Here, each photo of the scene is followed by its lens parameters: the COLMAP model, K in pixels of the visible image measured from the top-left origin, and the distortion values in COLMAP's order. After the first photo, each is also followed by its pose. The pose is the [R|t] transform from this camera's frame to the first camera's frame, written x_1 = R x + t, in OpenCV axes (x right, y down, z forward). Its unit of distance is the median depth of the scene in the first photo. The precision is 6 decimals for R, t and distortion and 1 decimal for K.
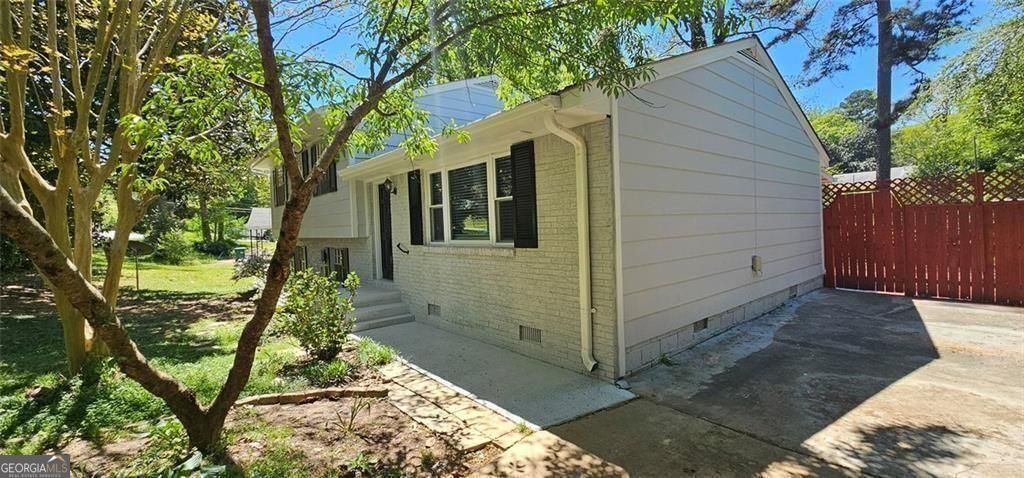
lens RADIAL K [[415.7, 0, 512.0], [0, 415.7, 239.0], [0, 0, 1]] dist [-0.001277, -0.000106]
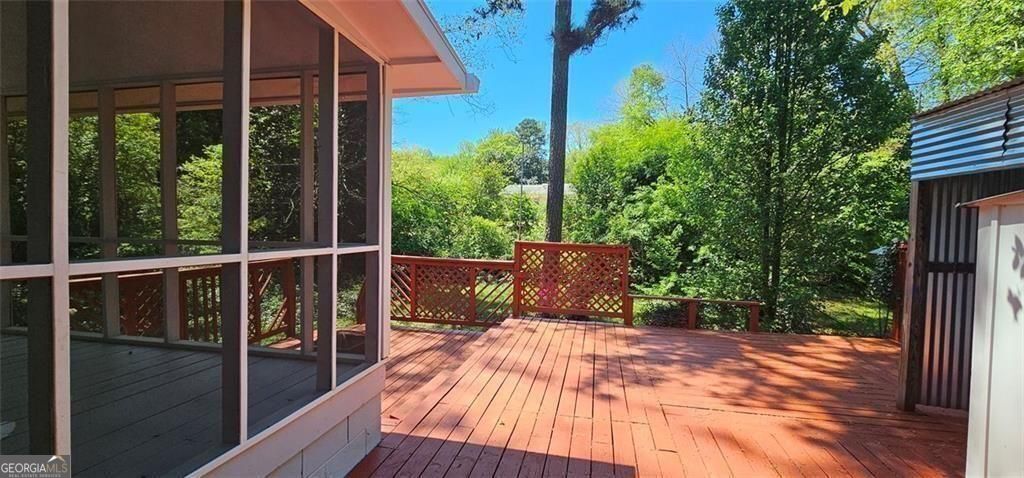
lens RADIAL K [[415.7, 0, 512.0], [0, 415.7, 239.0], [0, 0, 1]] dist [-0.001277, -0.000106]
pose [[0.785471, 0.033518, 0.617990, 0.096807], [-0.031846, 0.999399, -0.013728, -0.004351], [-0.618079, -0.008897, 0.786066, 0.117066]]
